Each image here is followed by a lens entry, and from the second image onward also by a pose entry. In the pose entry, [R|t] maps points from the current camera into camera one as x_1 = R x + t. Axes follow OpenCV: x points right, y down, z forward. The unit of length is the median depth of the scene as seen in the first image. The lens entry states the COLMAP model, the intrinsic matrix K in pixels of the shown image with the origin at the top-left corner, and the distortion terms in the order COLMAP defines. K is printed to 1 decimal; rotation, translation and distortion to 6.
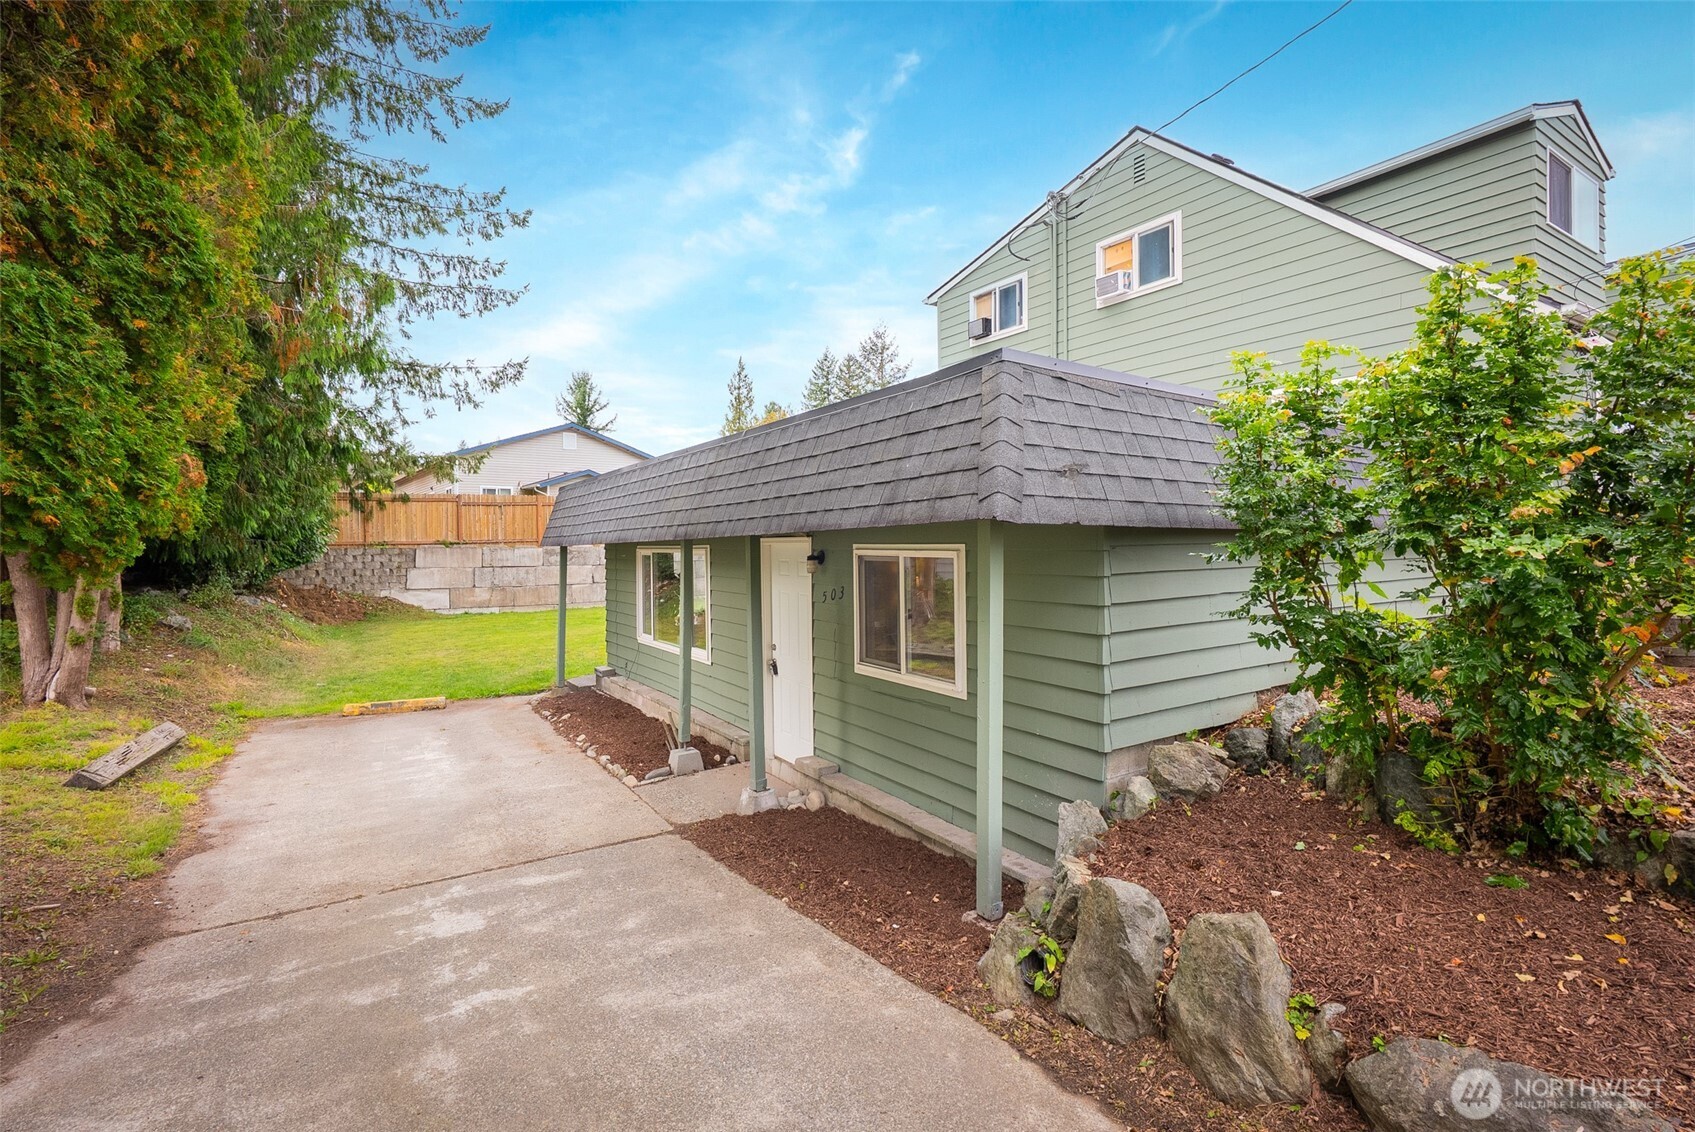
lens RADIAL K [[781.4, 0, 847.5], [0, 781.4, 566.0], [0, 0, 1]] dist [-0.014392, -0.000645]
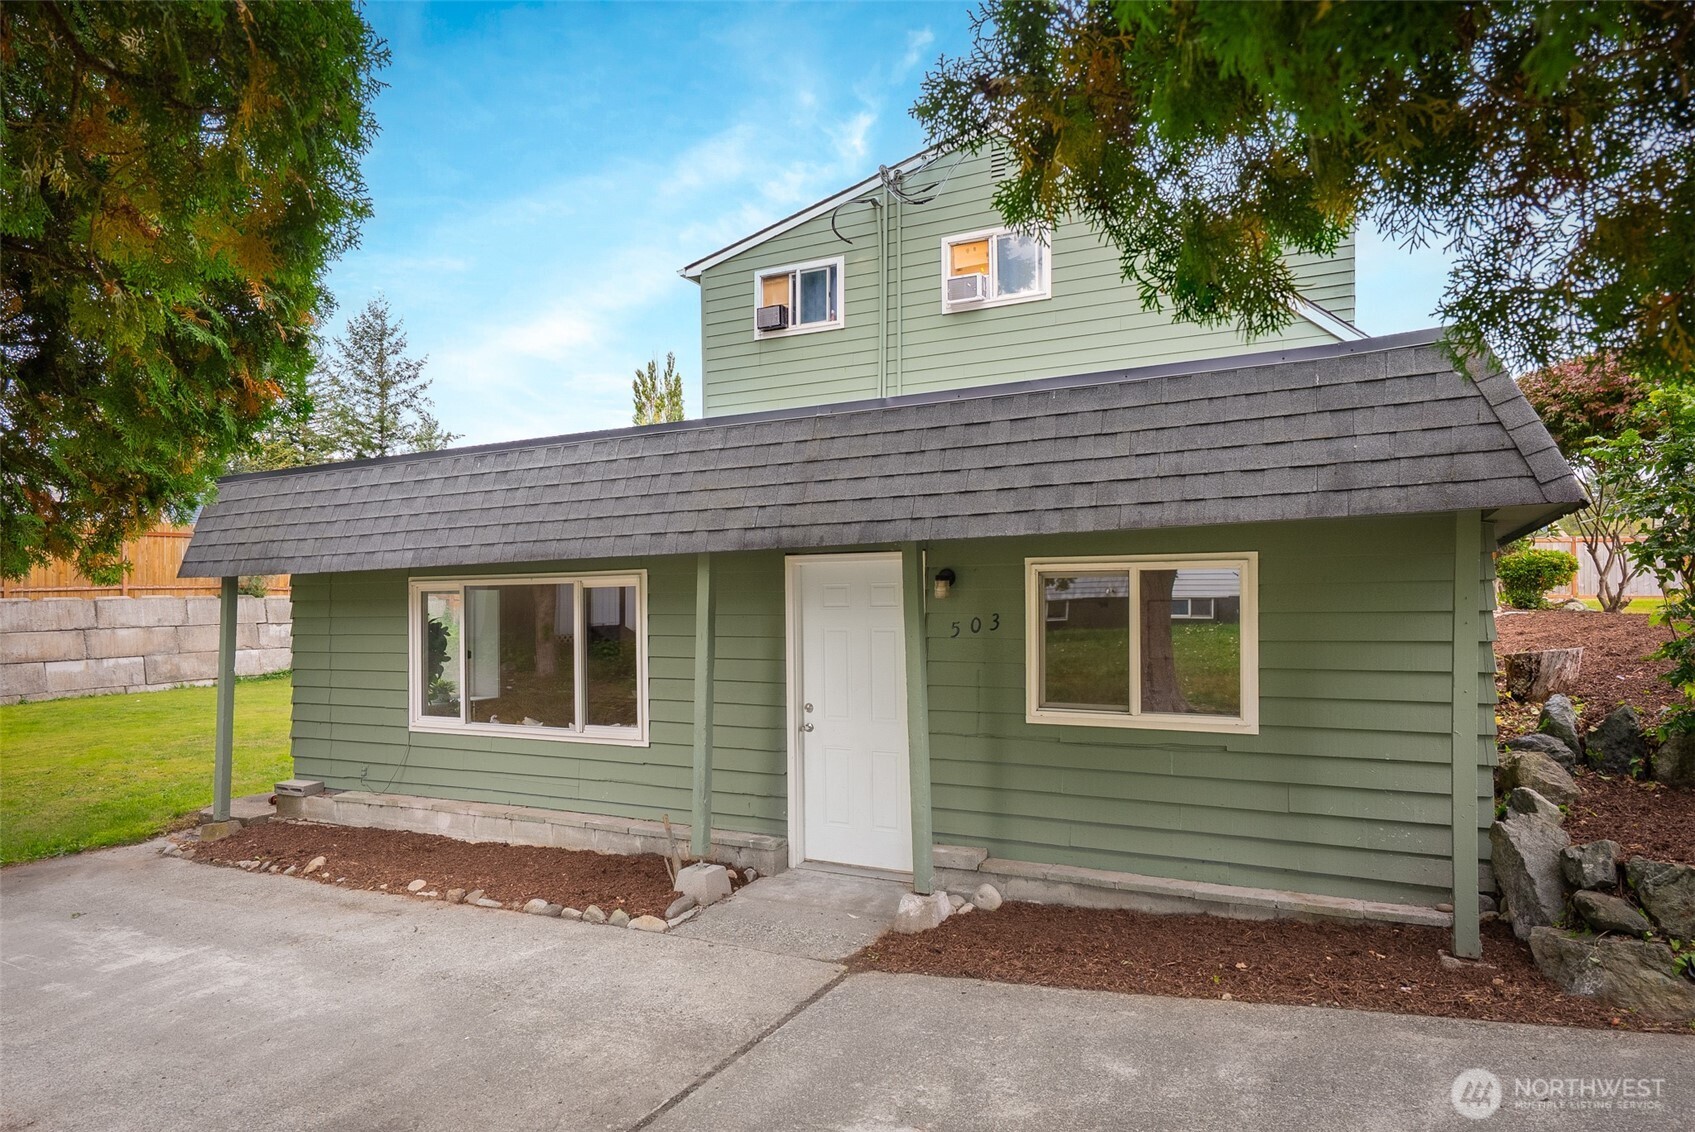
lens RADIAL K [[989.9, 0, 842.8], [0, 989.9, 609.8], [0, 0, 1]] dist [0.004481, 0.002474]
pose [[0.865076, -0.001299, 0.501639, -0.292878], [0.016451, 0.999532, -0.025782, 0.021074], [-0.501371, 0.030556, 0.864693, 0.107592]]
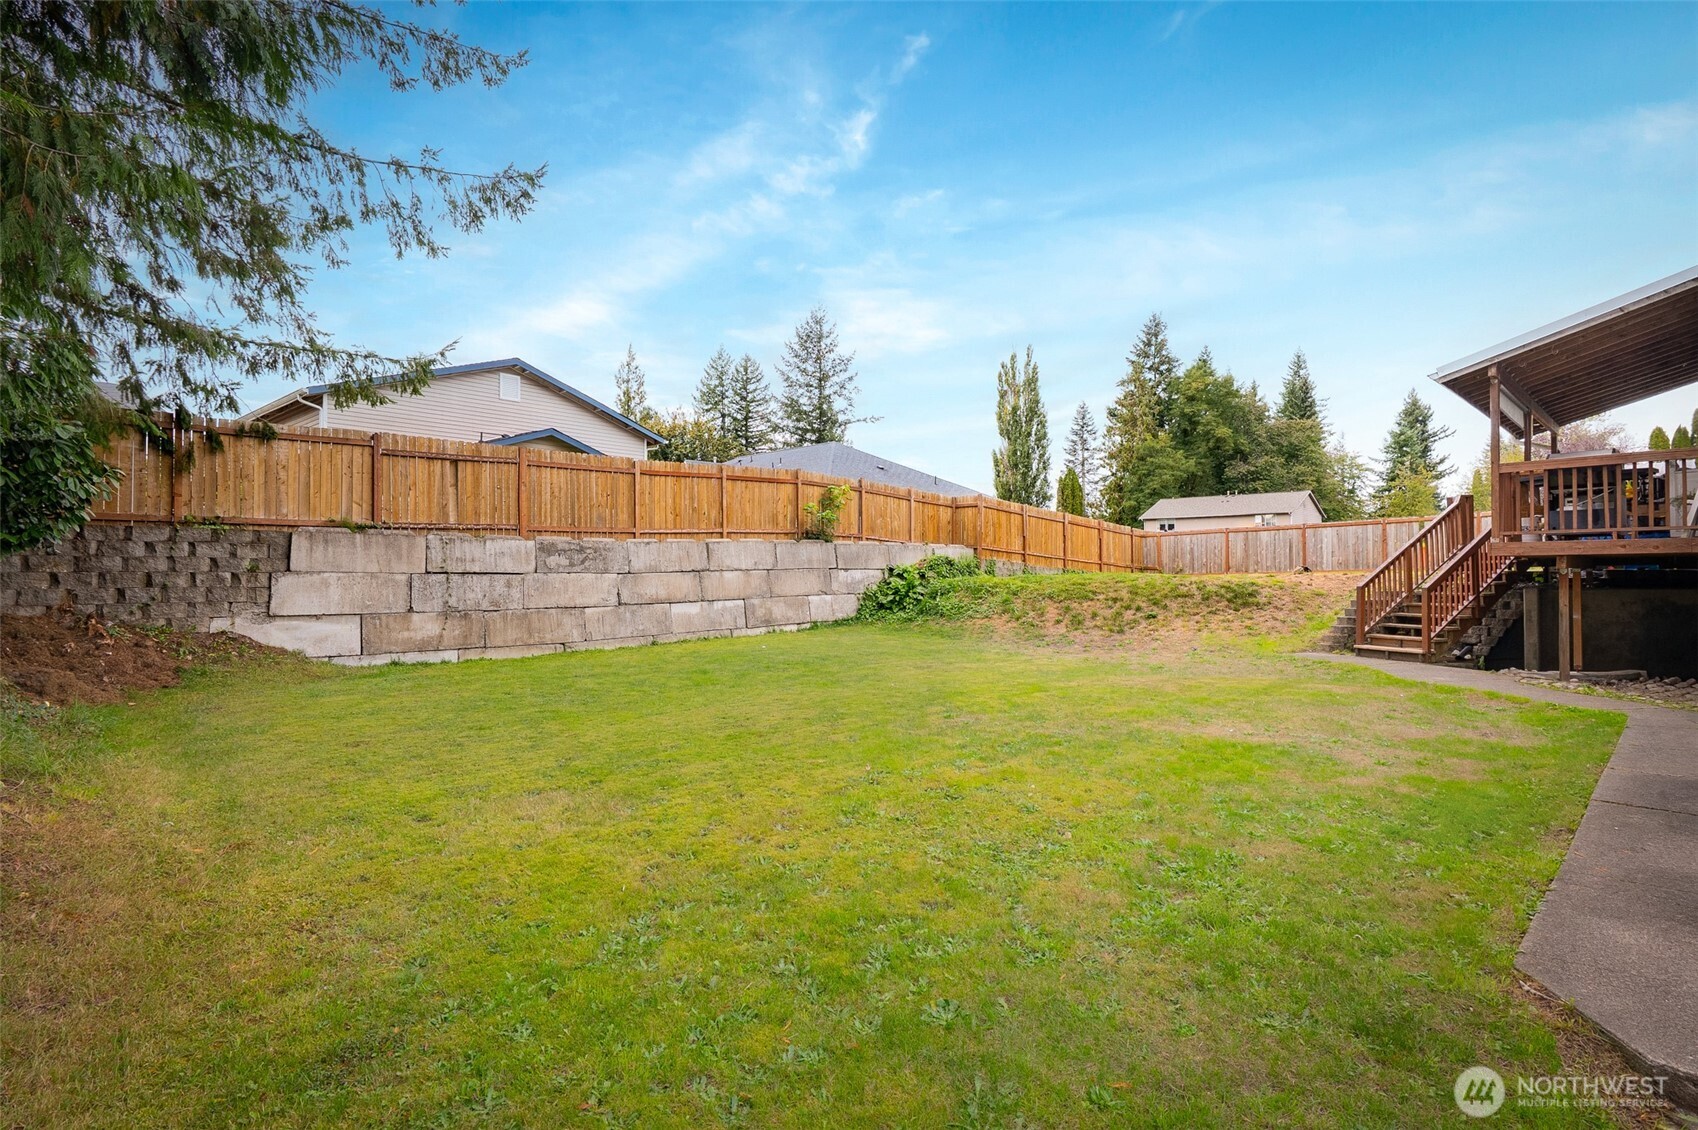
lens RADIAL K [[820.5, 0, 849.0], [0, 820.5, 565.0], [0, 0, 1]] dist [0.001705, 0.000229]
pose [[0.982943, 0.008210, 0.183726, -0.560433], [-0.001318, 0.999292, -0.037601, 0.030857], [-0.183904, 0.036717, 0.982258, 0.789711]]
